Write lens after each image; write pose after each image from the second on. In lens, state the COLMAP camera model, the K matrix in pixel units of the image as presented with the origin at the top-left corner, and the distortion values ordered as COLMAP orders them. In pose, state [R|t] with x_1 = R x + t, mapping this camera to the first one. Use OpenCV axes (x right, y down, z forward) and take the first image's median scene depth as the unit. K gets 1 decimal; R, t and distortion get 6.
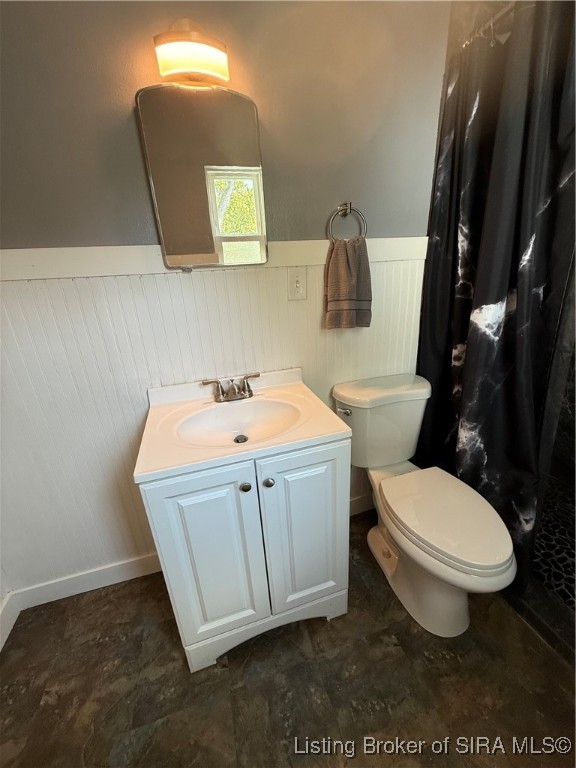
lens RADIAL K [[307.3, 0, 288.9], [0, 307.3, 383.0], [0, 0, 1]] dist [0.000912, 0.000224]
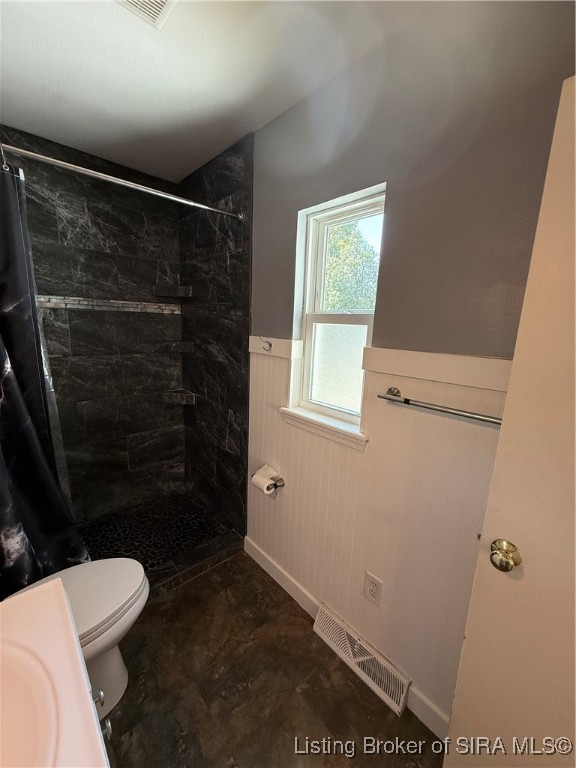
lens RADIAL K [[307.3, 0, 288.9], [0, 307.3, 383.0], [0, 0, 1]] dist [0.000912, 0.000224]
pose [[-0.430403, -0.134769, 0.892519, -0.589044], [0.301619, 0.910481, 0.282932, -0.301642], [-0.850752, 0.390975, -0.351225, 0.456224]]
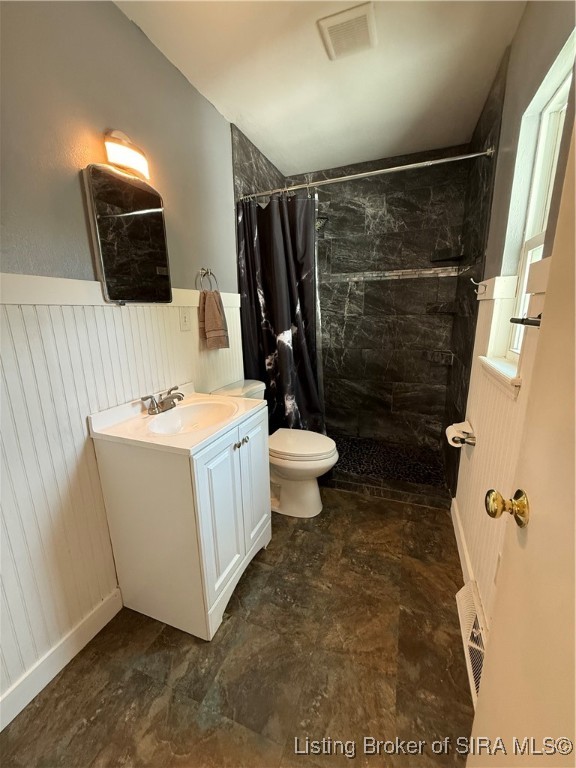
lens RADIAL K [[307.3, 0, 288.9], [0, 307.3, 383.0], [0, 0, 1]] dist [0.000912, 0.000224]
pose [[0.617571, -0.139485, 0.774048, -0.819640], [0.262436, 0.964292, -0.035616, 0.124211], [-0.741440, 0.225133, 0.632125, -0.143492]]
